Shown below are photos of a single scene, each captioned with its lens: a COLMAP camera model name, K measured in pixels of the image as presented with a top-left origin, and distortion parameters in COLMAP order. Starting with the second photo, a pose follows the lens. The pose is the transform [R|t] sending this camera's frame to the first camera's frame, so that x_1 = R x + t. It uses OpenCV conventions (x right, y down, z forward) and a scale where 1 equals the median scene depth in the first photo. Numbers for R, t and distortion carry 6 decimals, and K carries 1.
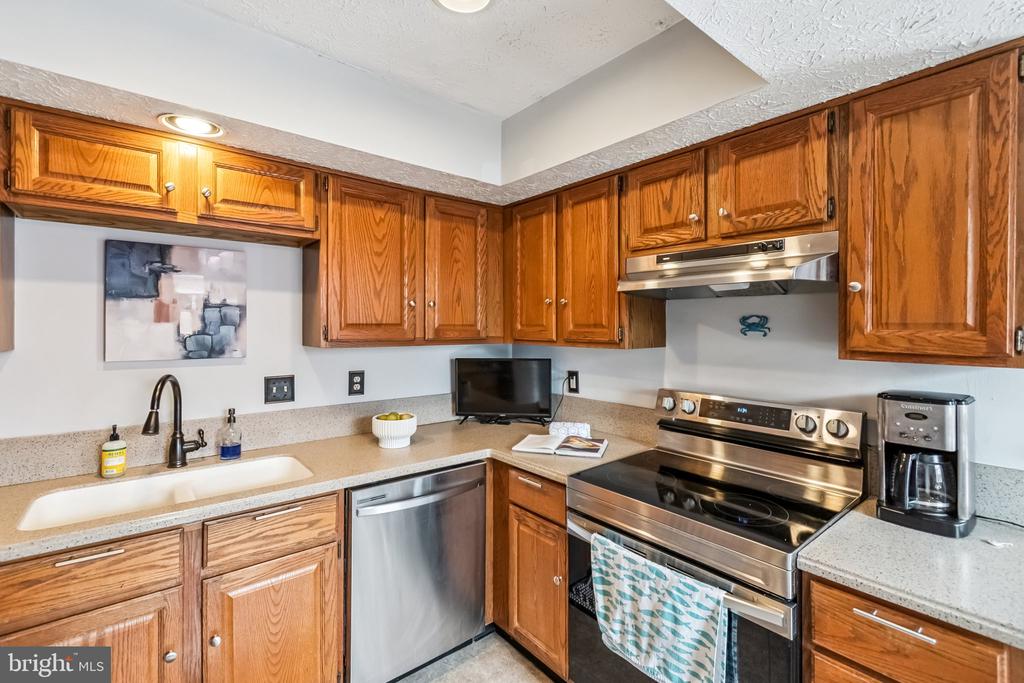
lens RADIAL K [[458.6, 0, 516.0], [0, 458.6, 328.1], [0, 0, 1]] dist [0.000015, -0.000607]
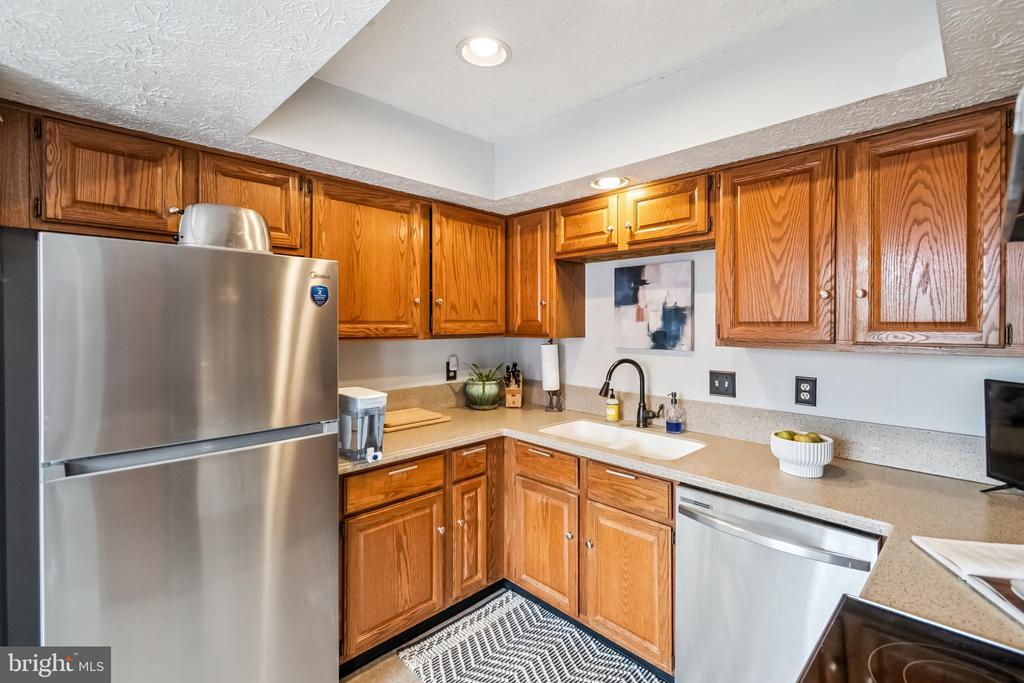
lens RADIAL K [[452.3, 0, 515.8], [0, 452.3, 330.0], [0, 0, 1]] dist [0.000638, -0.000161]
pose [[0.091174, 0.014371, -0.995731, 0.552357], [-0.002164, 0.999896, 0.014233, -0.005633], [0.995833, 0.000857, 0.091196, 0.489294]]
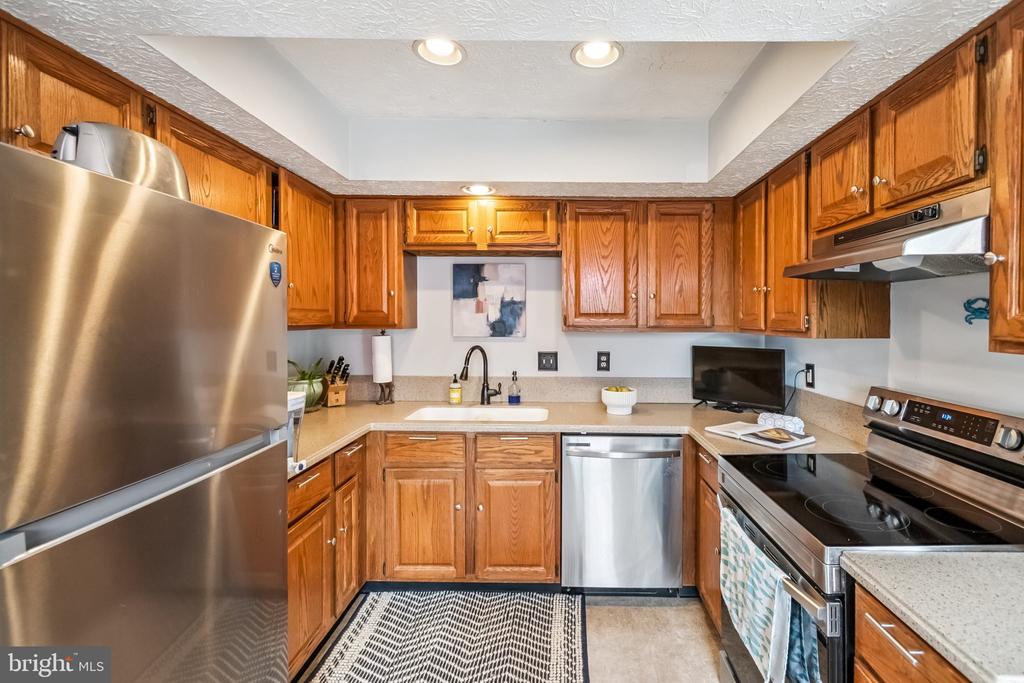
lens RADIAL K [[465.7, 0, 553.4], [0, 465.7, 331.6], [0, 0, 1]] dist [0.000009, -0.000805]
pose [[0.761216, 0.018288, -0.648241, 0.463318], [-0.004015, 0.999716, 0.023489, 0.012318], [0.648486, -0.015277, 0.761073, -0.063149]]
